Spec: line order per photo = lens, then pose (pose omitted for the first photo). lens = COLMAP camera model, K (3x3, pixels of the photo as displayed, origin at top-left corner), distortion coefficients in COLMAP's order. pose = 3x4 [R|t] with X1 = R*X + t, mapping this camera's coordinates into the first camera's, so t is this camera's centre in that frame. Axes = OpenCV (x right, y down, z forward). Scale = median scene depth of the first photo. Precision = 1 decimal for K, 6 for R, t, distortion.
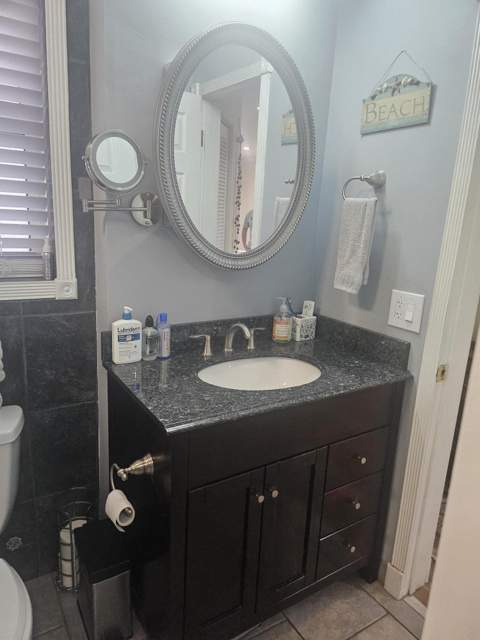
lens RADIAL K [[443.9, 0, 240.0], [0, 443.9, 320.0], [0, 0, 1]] dist [0.062280, -0.062629]
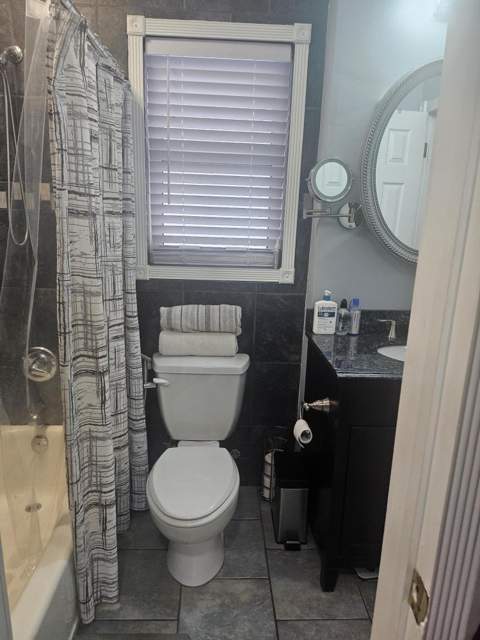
lens RADIAL K [[443.9, 0, 240.0], [0, 443.9, 320.0], [0, 0, 1]] dist [0.062280, -0.062629]
pose [[0.868469, 0.092605, -0.487017, 0.162190], [-0.105223, 0.994448, 0.001454, 0.079056], [0.484448, 0.049982, 0.873391, -0.247382]]
